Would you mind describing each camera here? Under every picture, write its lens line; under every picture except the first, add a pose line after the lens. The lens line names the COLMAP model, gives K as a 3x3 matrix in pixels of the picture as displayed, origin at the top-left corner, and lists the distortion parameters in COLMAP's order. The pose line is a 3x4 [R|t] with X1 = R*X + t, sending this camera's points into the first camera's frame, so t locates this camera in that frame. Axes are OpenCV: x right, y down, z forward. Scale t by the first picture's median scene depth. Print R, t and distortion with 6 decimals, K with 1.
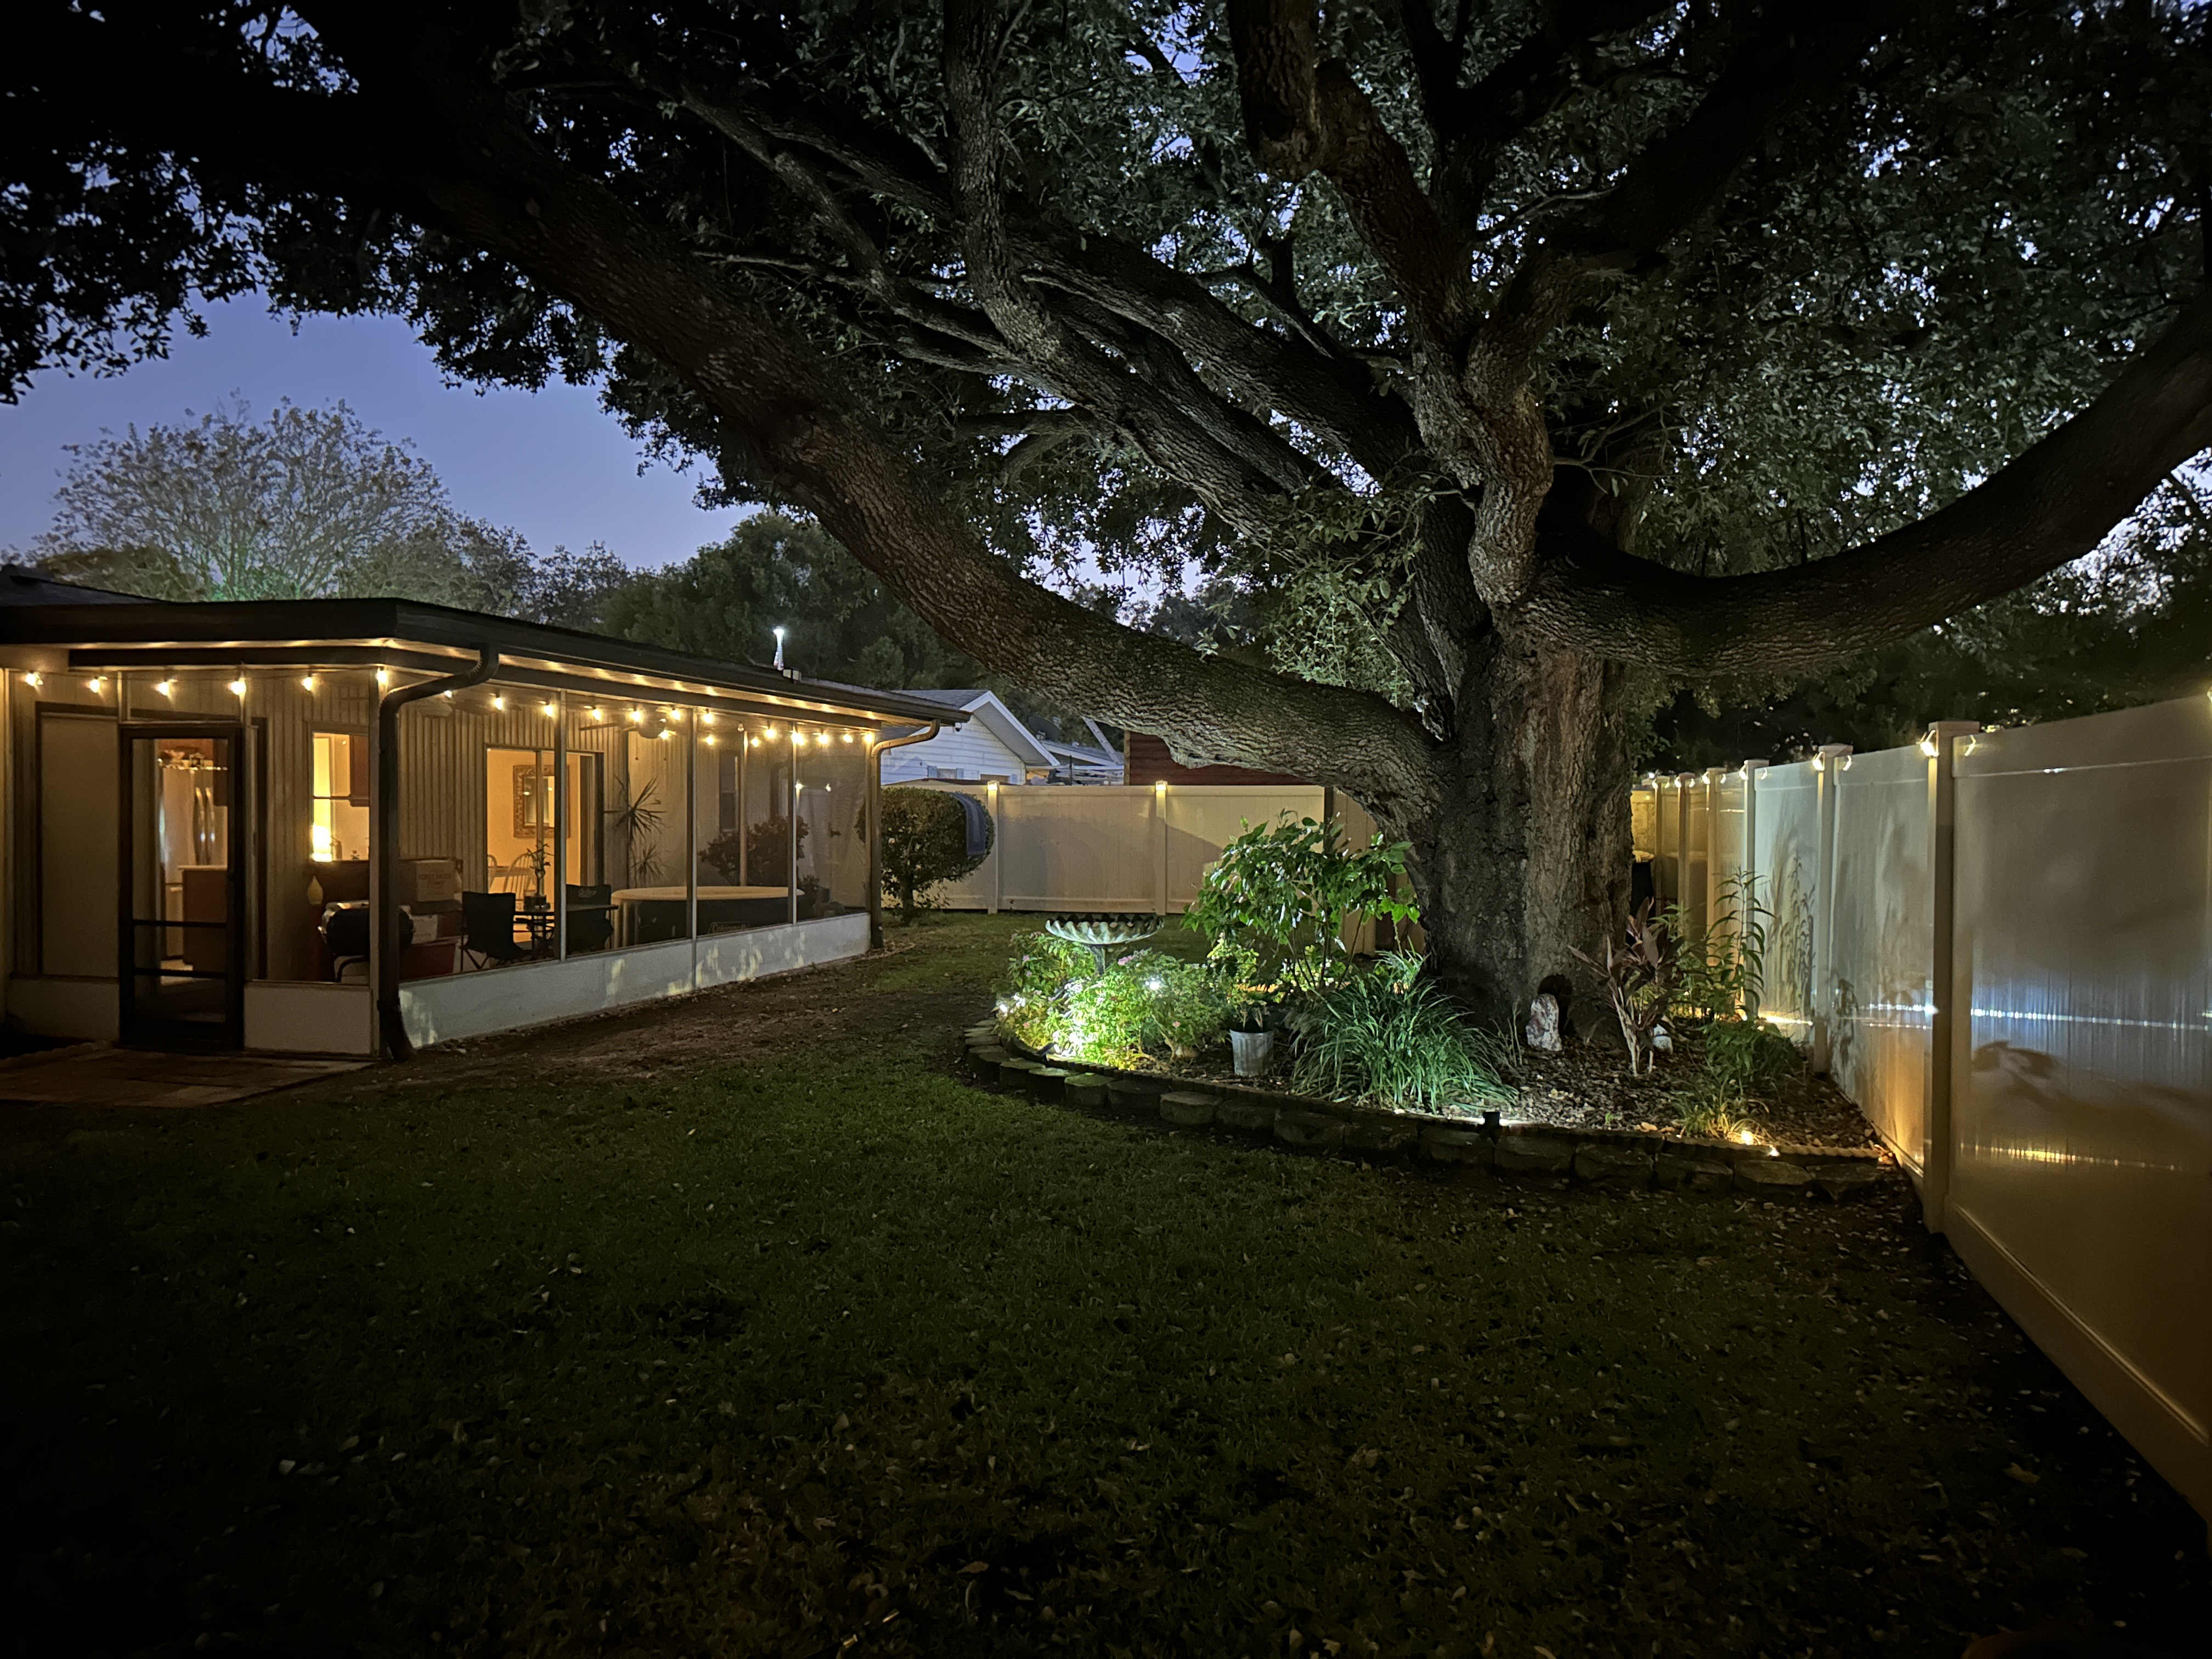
lens RADIAL K [[1548.0, 0, 1106.0], [0, 1548.0, 829.5], [0, 0, 1]] dist [0.157079, -0.221233]
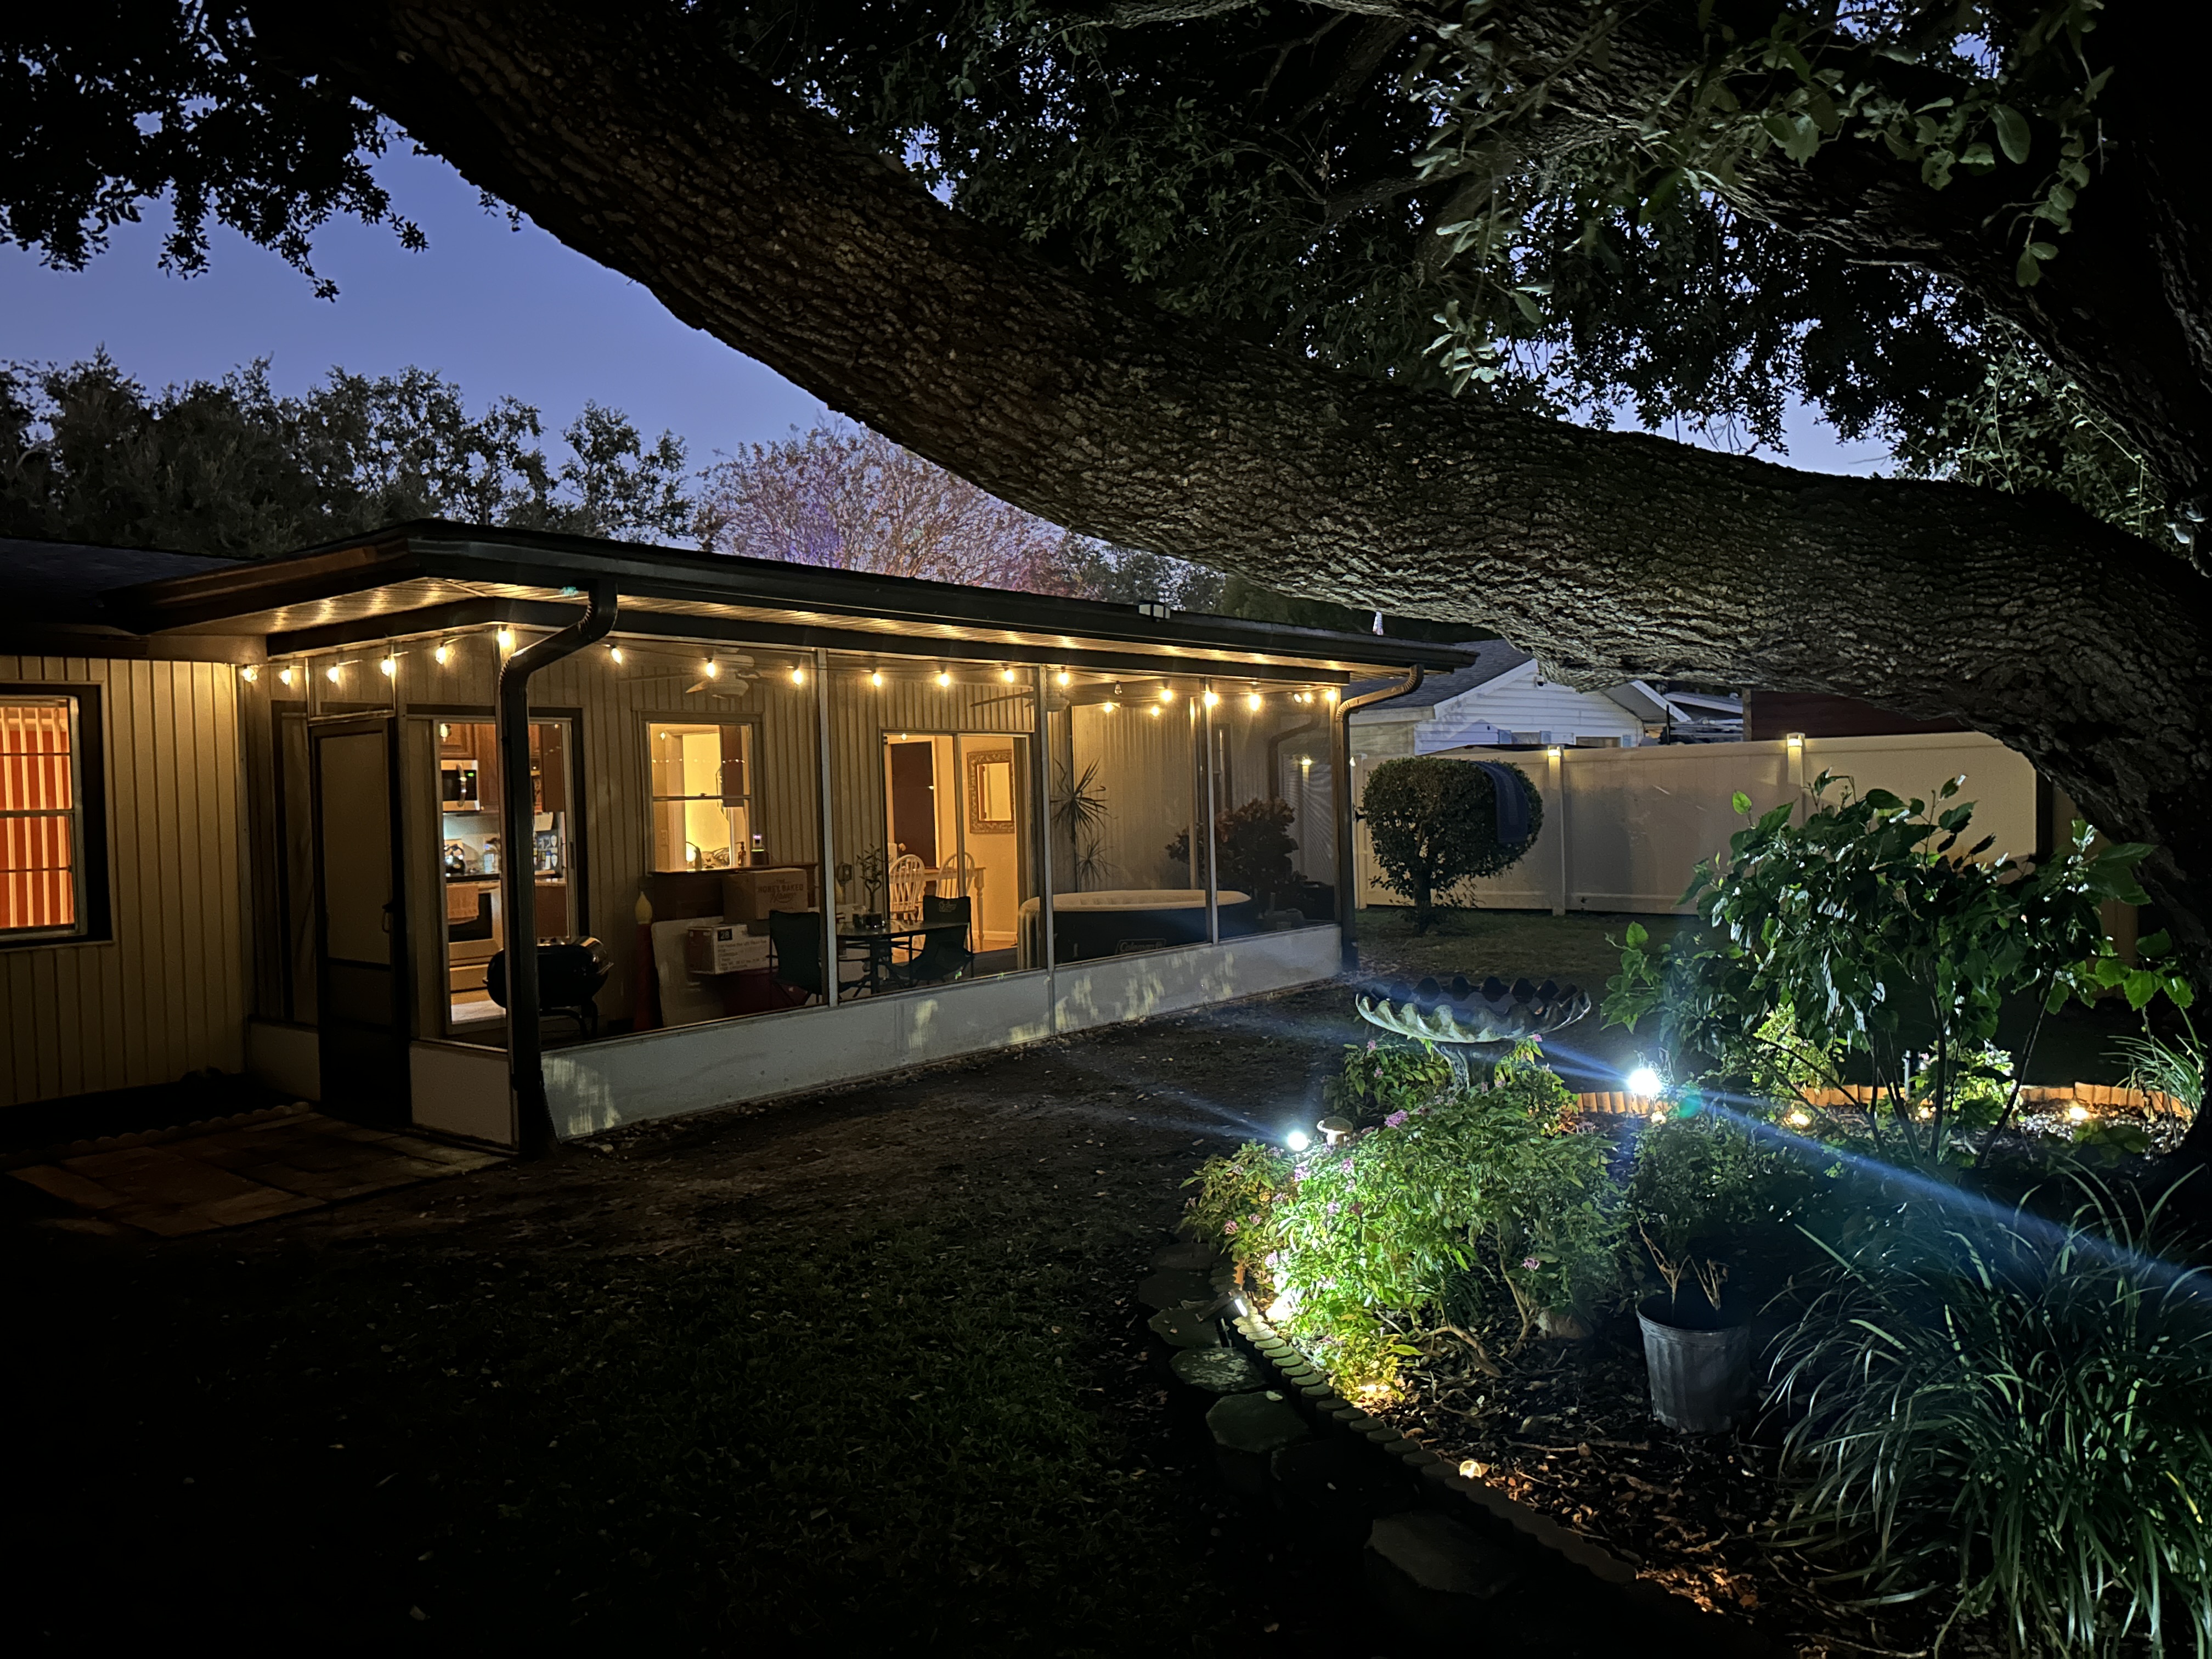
lens RADIAL K [[1548.0, 0, 1106.0], [0, 1548.0, 829.5], [0, 0, 1]] dist [0.157079, -0.221233]
pose [[0.911057, -0.021983, -0.411694, 0.074153], [0.028540, 0.999545, 0.009786, -0.004604], [0.411292, -0.020665, 0.911270, 0.320991]]
